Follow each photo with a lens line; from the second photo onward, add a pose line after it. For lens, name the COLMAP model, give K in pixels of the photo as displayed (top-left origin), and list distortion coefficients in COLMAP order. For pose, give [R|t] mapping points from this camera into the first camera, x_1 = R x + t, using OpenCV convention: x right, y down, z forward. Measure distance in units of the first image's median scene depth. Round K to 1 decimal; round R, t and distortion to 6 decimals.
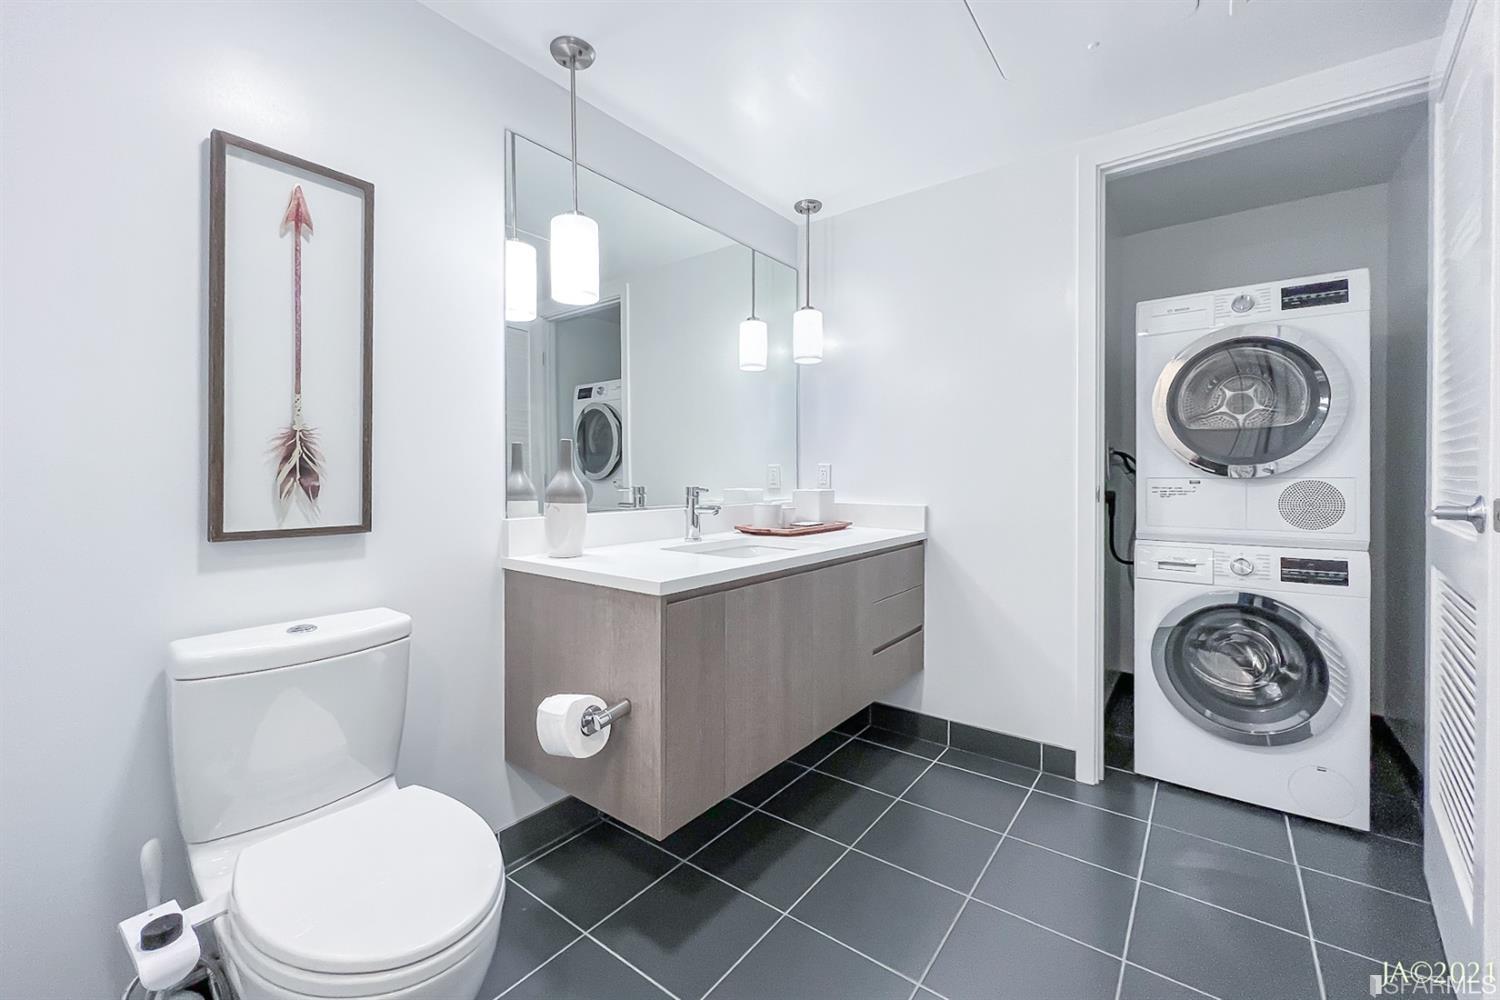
lens RADIAL K [[617.1, 0, 749.0], [0, 617.1, 487.8], [0, 0, 1]] dist [-0.000888, 0.000276]
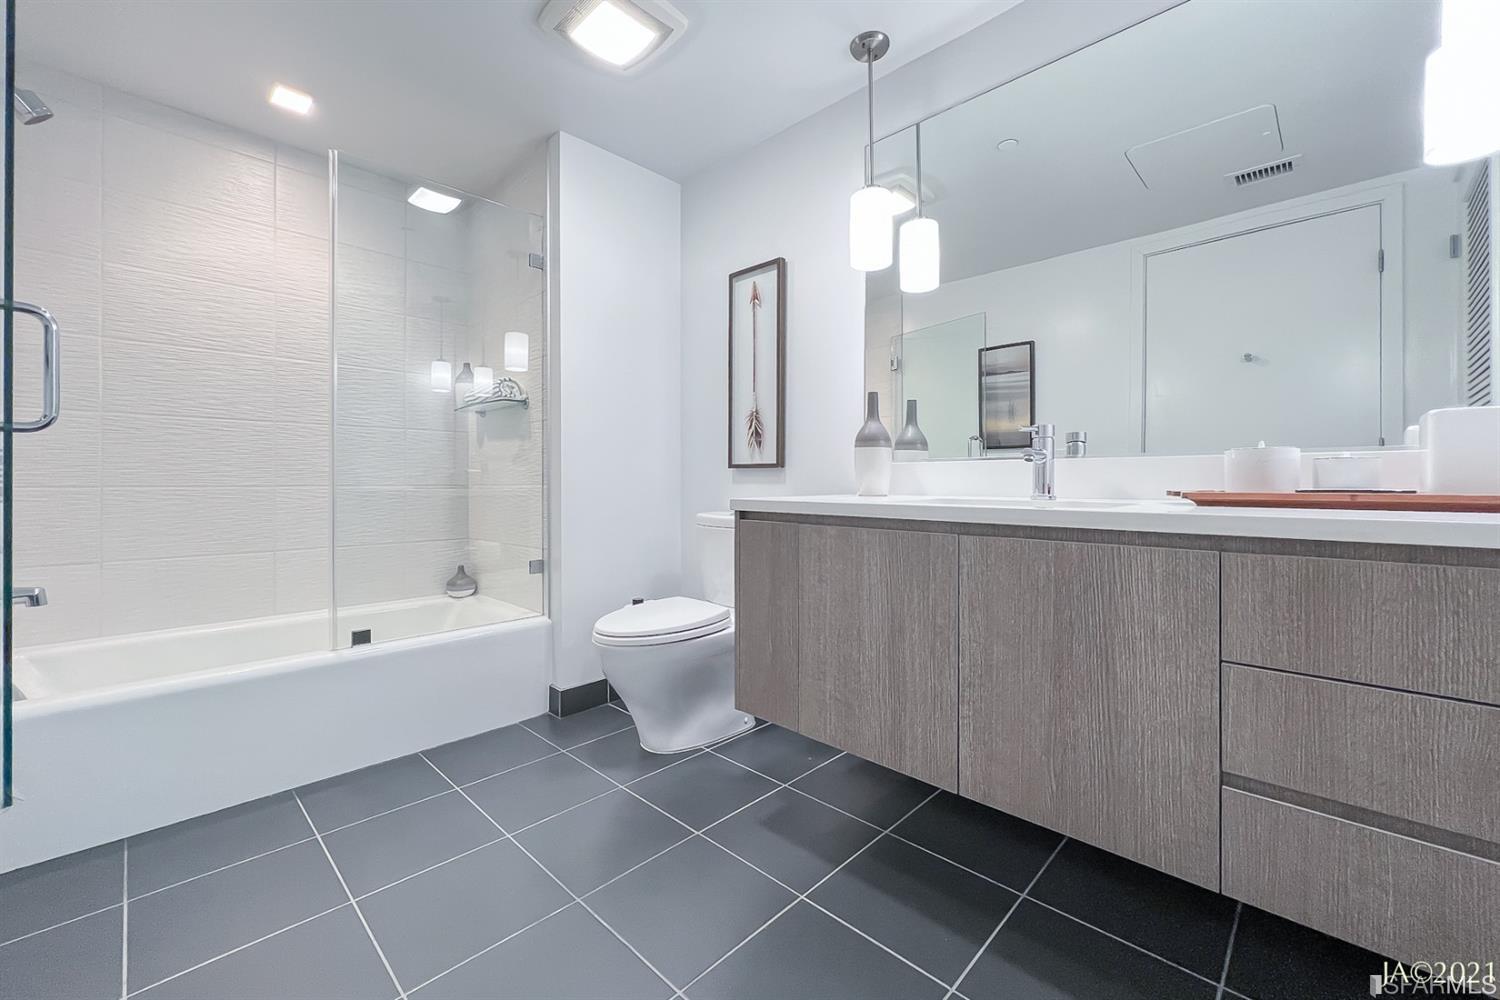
lens RADIAL K [[617.1, 0, 750.6], [0, 617.1, 486.8], [0, 0, 1]] dist [-0.000888, 0.000276]
pose [[-0.127557, 0.010830, -0.991772, 1.072678], [-0.017284, 0.999764, 0.013141, 0.105829], [0.991681, 0.018818, -0.127339, 1.170227]]
